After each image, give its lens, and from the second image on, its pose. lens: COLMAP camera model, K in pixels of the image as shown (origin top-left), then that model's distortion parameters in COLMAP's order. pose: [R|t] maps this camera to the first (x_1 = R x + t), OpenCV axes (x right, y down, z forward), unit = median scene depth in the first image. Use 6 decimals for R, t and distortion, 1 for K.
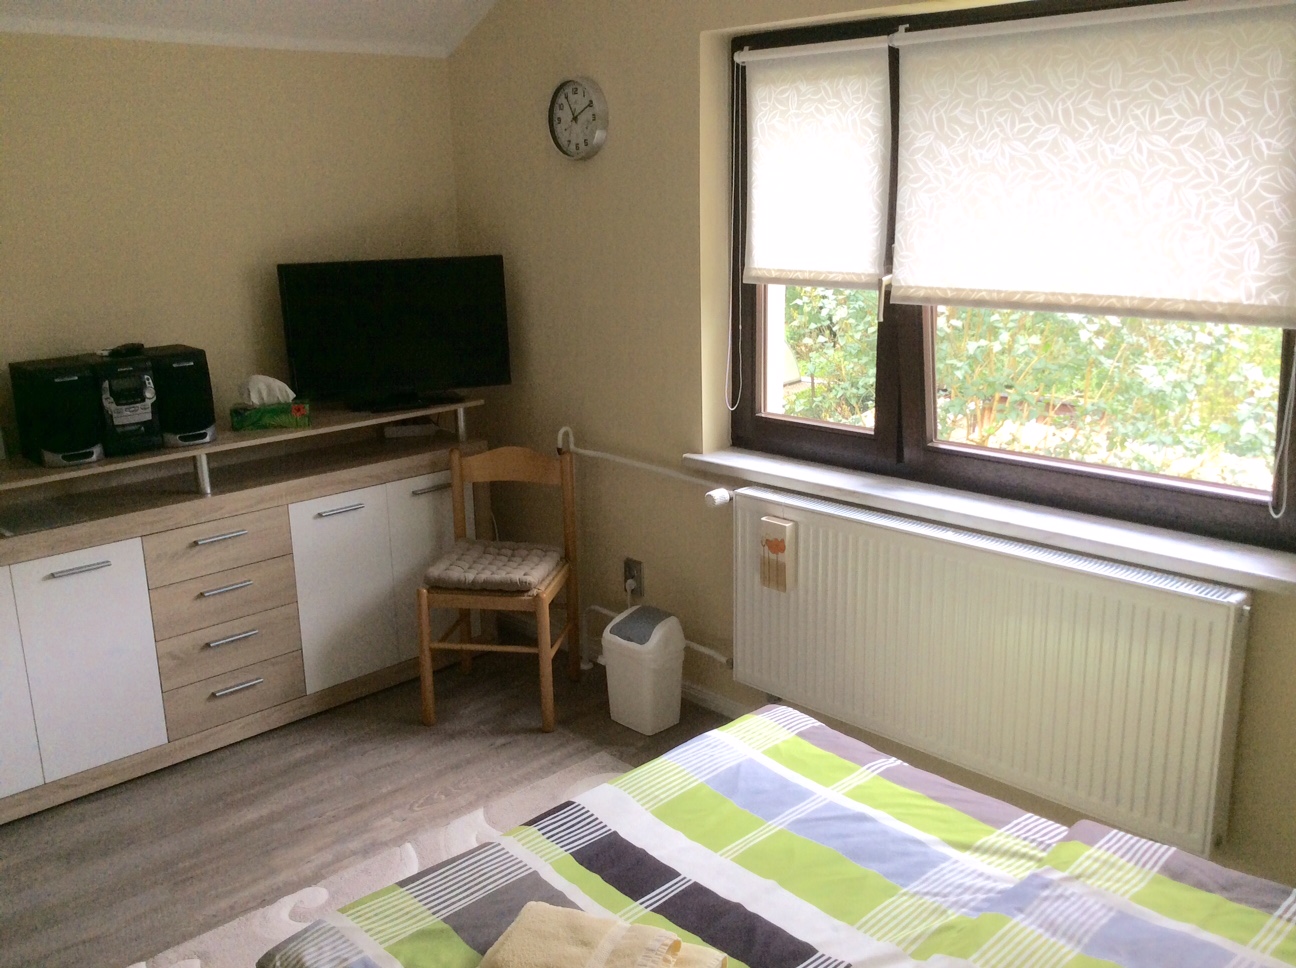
lens RADIAL K [[1181.1, 0, 676.8], [0, 1181.1, 490.7], [0, 0, 1]] dist [0.127217, -0.200385]
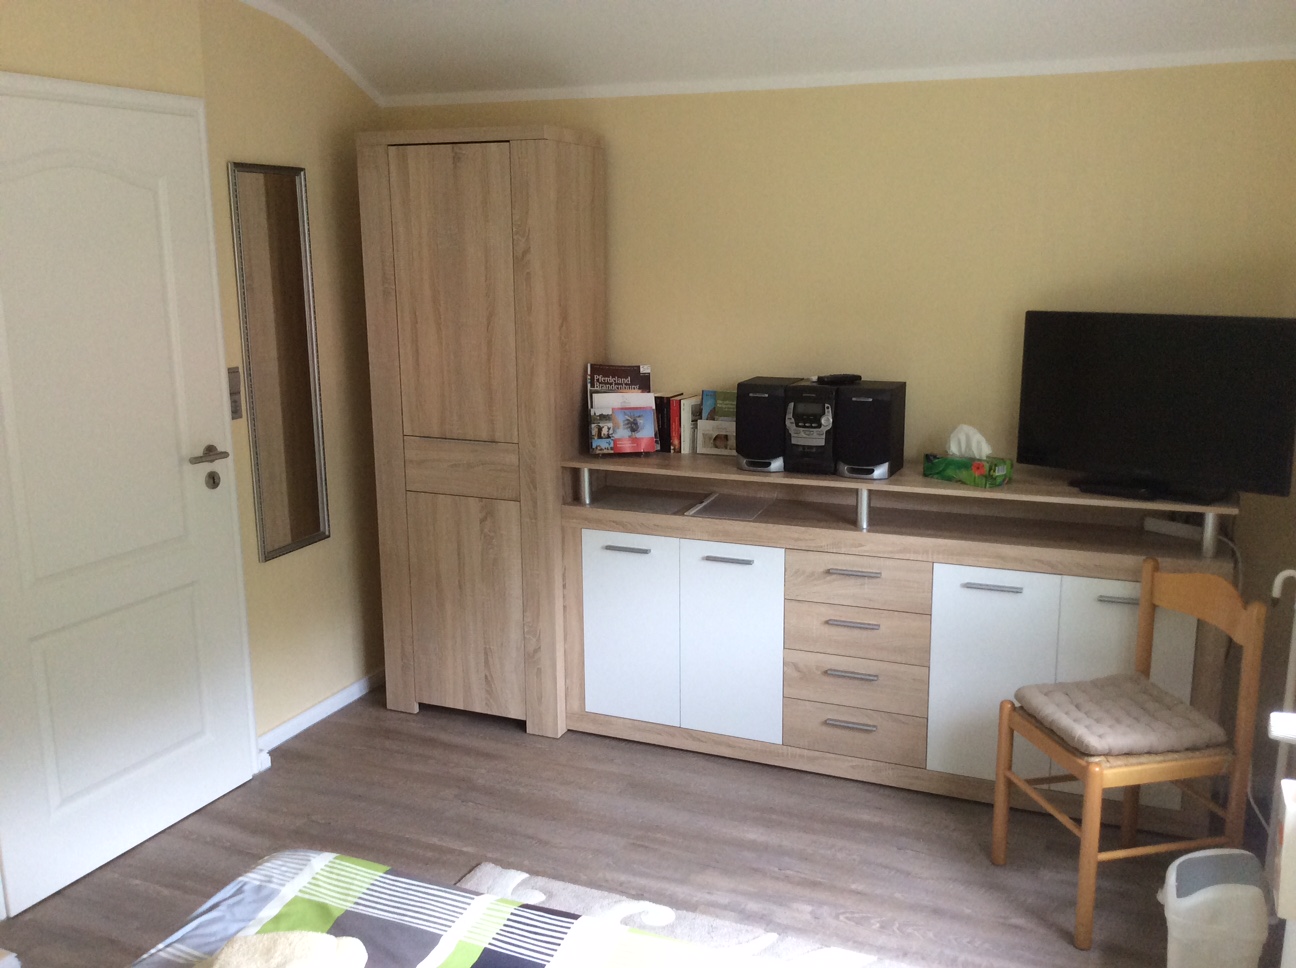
lens RADIAL K [[1204.3, 0, 633.1], [0, 1204.3, 485.4], [0, 0, 1]] dist [0.142853, -0.257011]
pose [[0.370209, 0.205924, -0.905837, 0.453725], [-0.236343, 0.963913, 0.122535, -0.112035], [0.898380, 0.168725, 0.405518, 0.409329]]
